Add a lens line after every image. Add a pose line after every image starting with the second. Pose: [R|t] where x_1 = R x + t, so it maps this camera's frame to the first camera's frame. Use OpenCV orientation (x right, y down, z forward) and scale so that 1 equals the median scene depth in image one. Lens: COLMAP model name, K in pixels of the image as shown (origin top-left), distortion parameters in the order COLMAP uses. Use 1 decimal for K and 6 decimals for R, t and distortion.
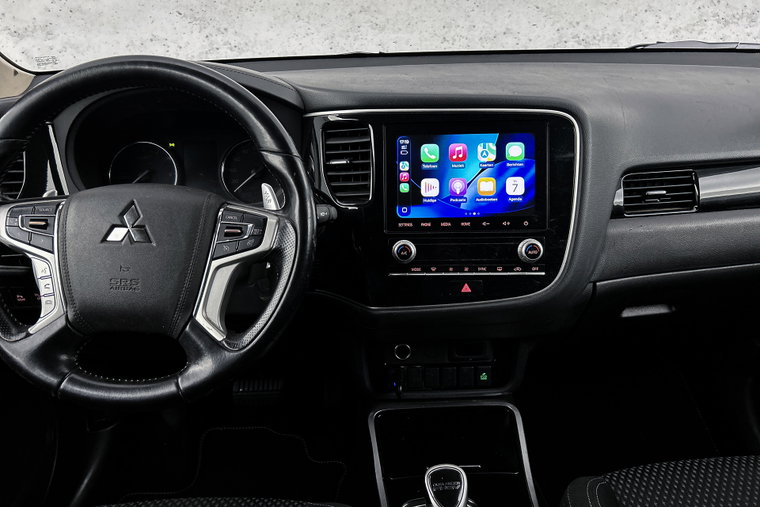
lens RADIAL K [[589.3, 0, 378.4], [0, 589.3, 253.8], [0, 0, 1]] dist [0.043393, -0.056109]
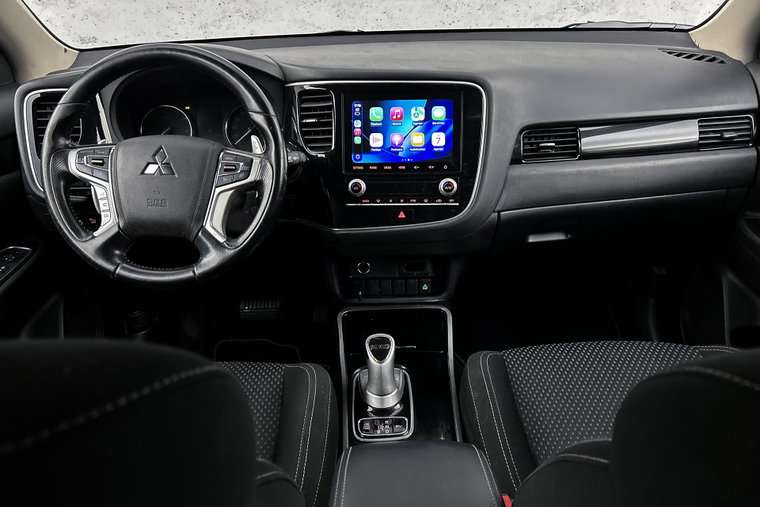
lens RADIAL K [[589.3, 0, 383.8], [0, 589.3, 268.0], [0, 0, 1]] dist [0.043393, -0.056109]
pose [[0.999733, 0.008392, -0.021512, 0.136516], [-0.006693, 0.996941, 0.077876, 0.075439], [0.022099, -0.077711, 0.996731, -0.379507]]
